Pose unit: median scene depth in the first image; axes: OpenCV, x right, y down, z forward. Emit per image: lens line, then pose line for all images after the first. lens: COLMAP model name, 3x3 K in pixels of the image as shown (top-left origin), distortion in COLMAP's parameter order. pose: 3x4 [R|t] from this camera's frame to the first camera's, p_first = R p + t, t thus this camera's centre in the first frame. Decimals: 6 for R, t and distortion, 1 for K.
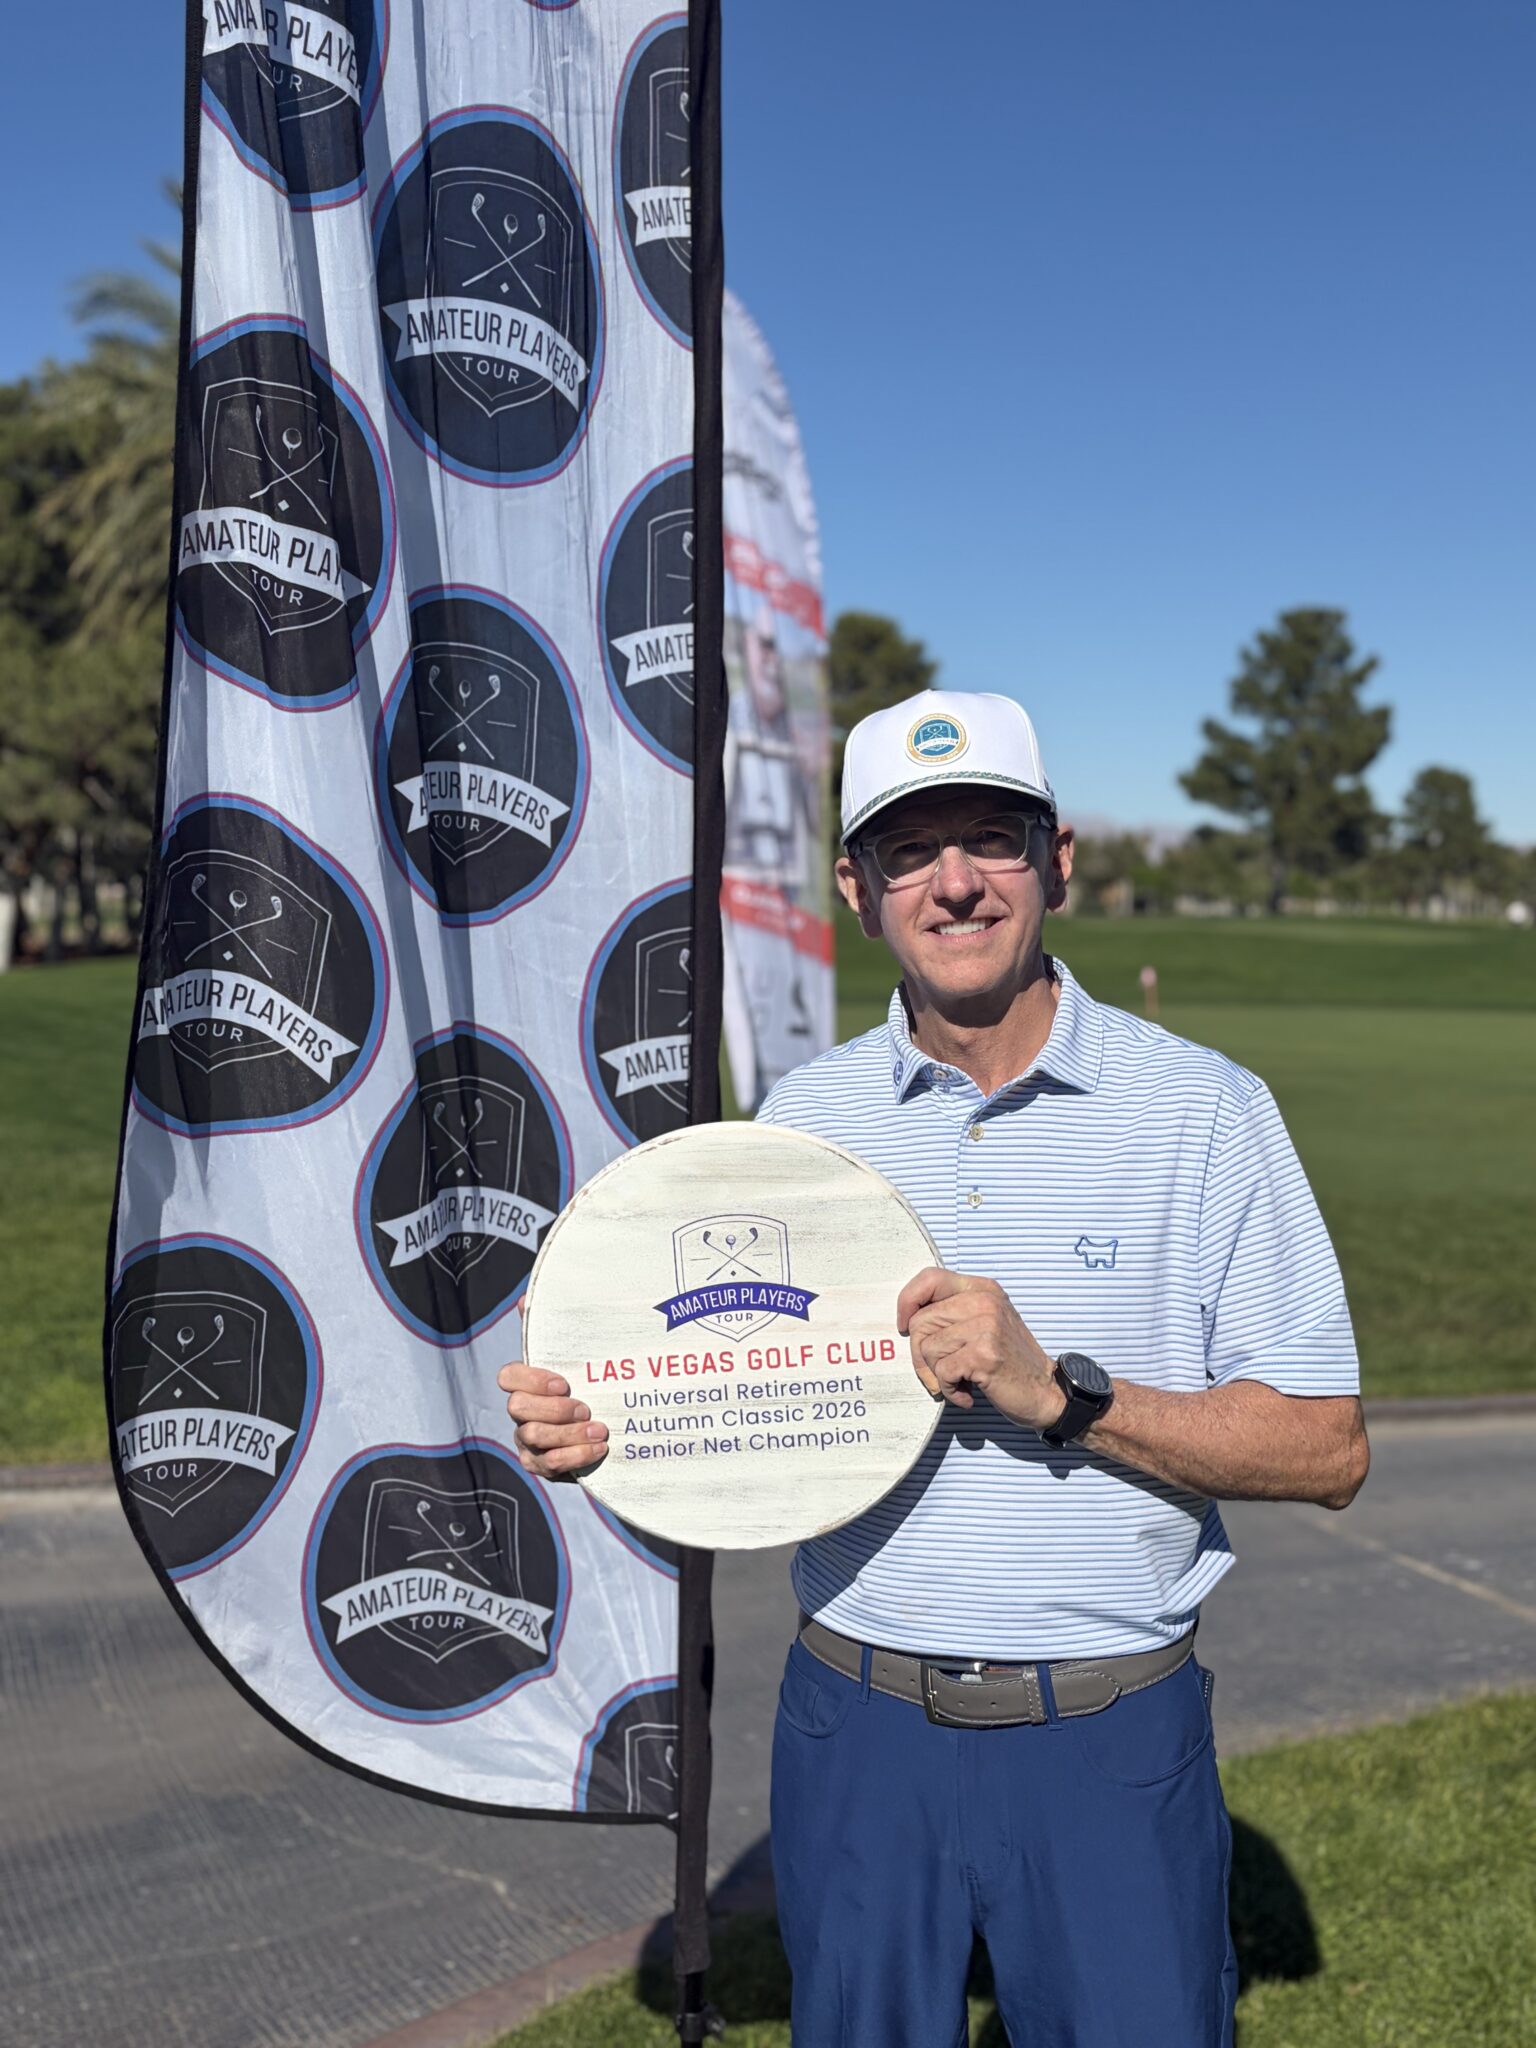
lens RADIAL K [[2362.4, 0, 768.0], [0, 2362.4, 1024.0], [0, 0, 1]] dist [0.031048, -0.025307]
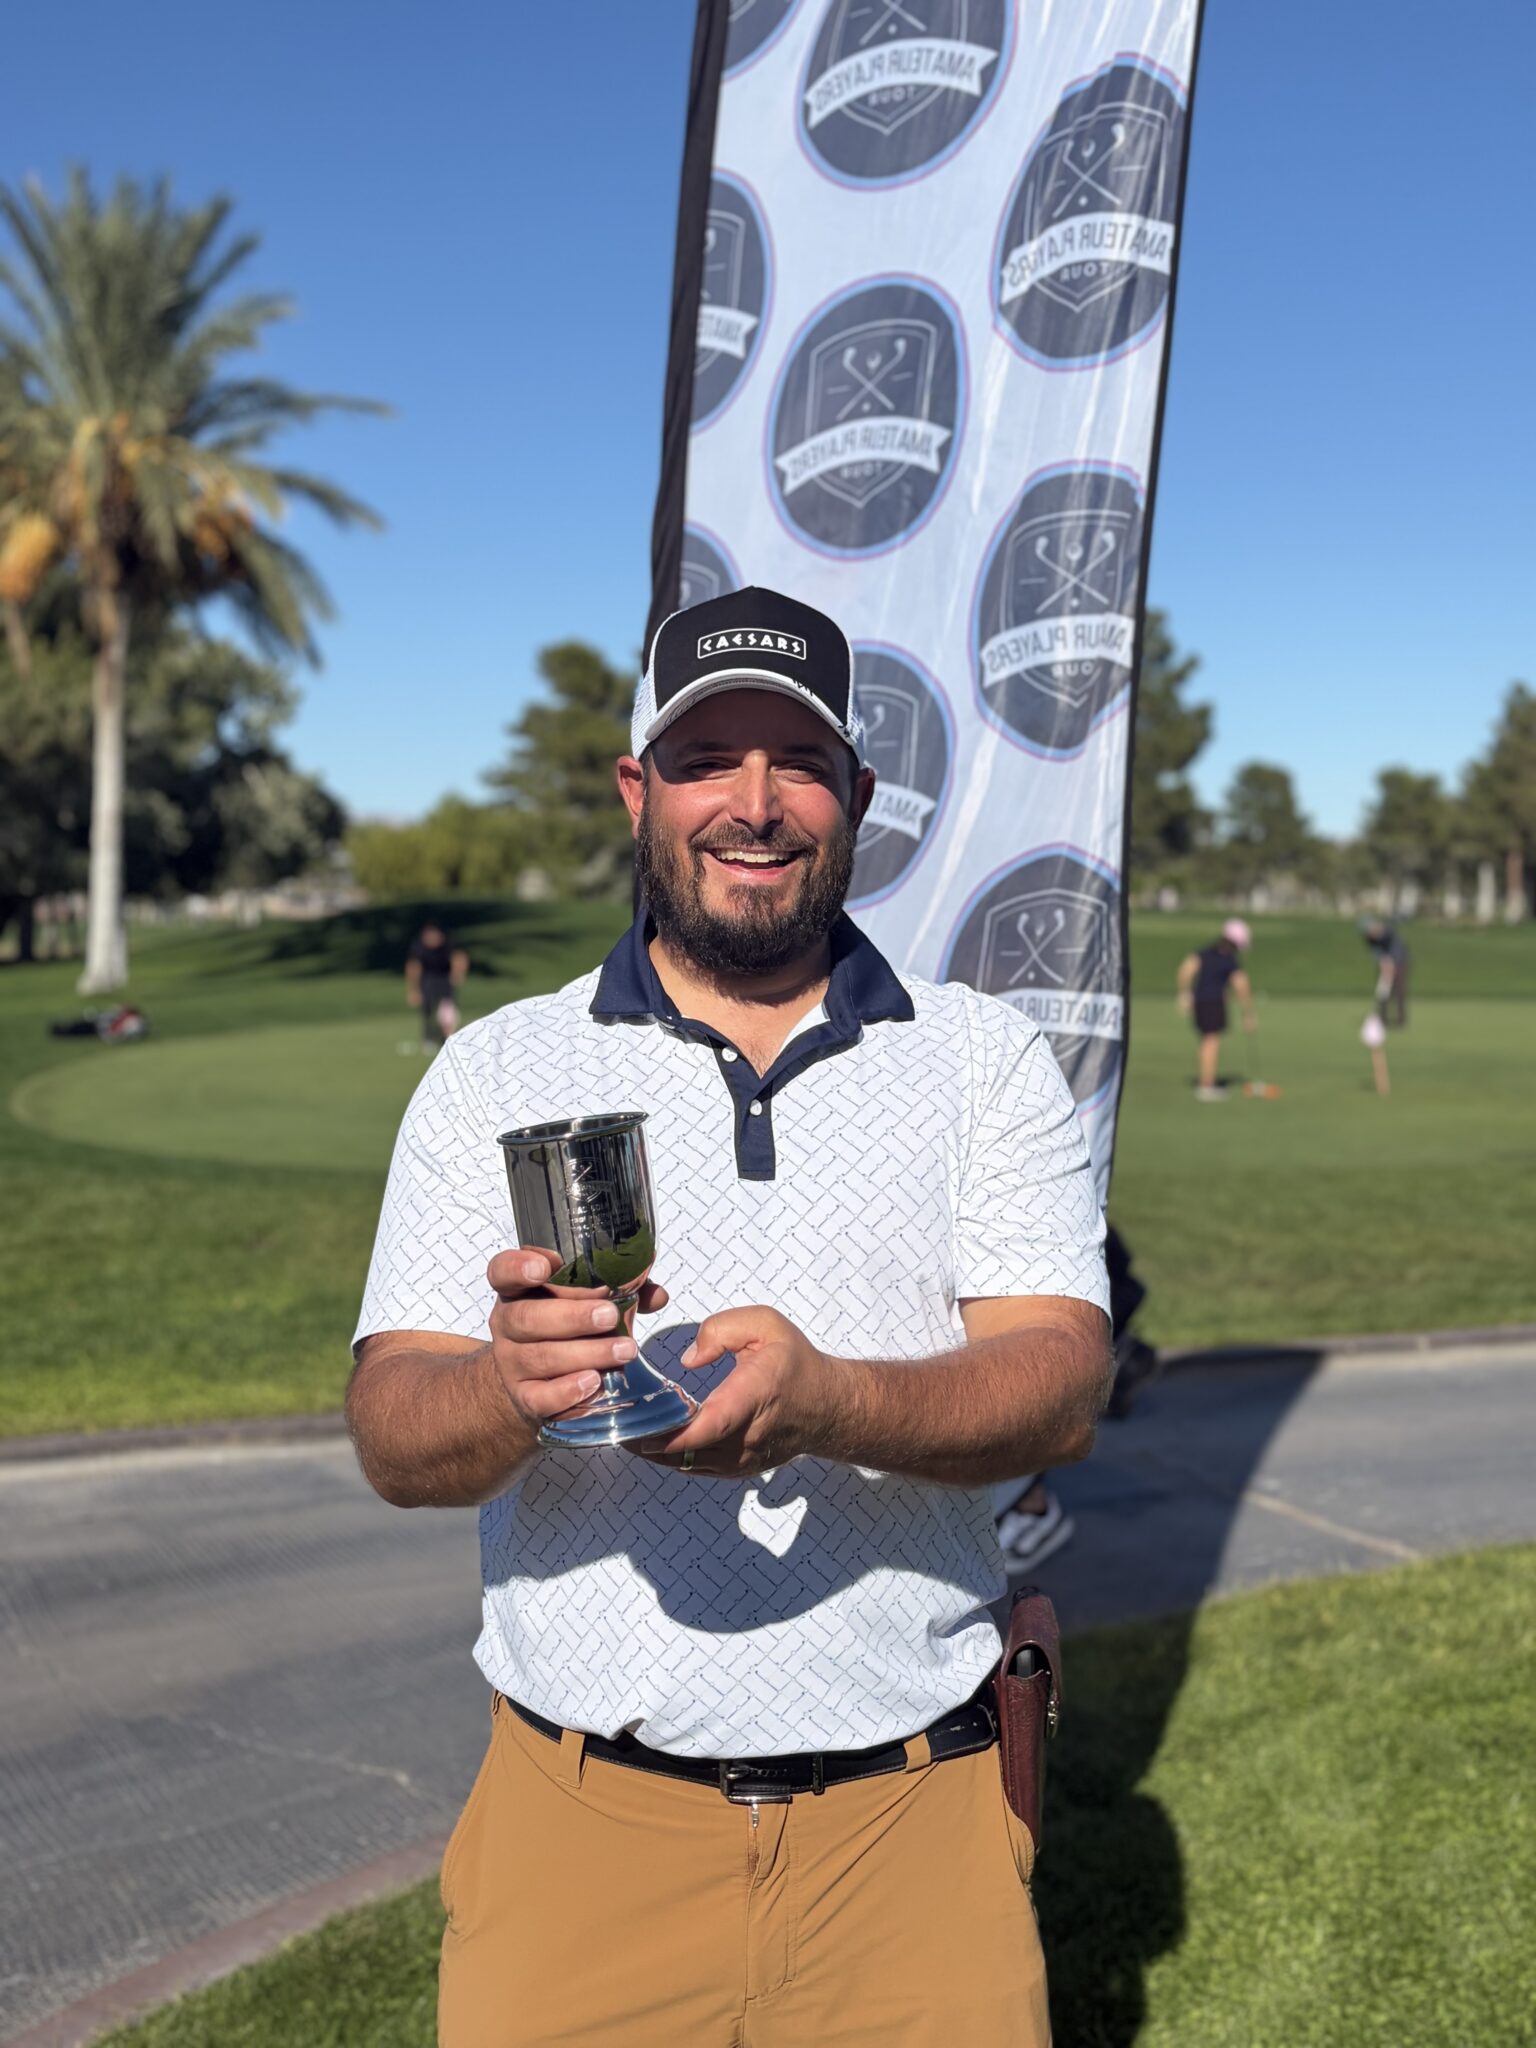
lens RADIAL K [[2348.8, 0, 768.0], [0, 2348.8, 1024.0], [0, 0, 1]] dist [0.106538, -0.256660]
pose [[0.997417, -0.022840, 0.068107, -0.009406], [0.022950, 0.999736, -0.000834, 0.014426], [-0.068070, 0.002395, 0.997678, -0.118563]]
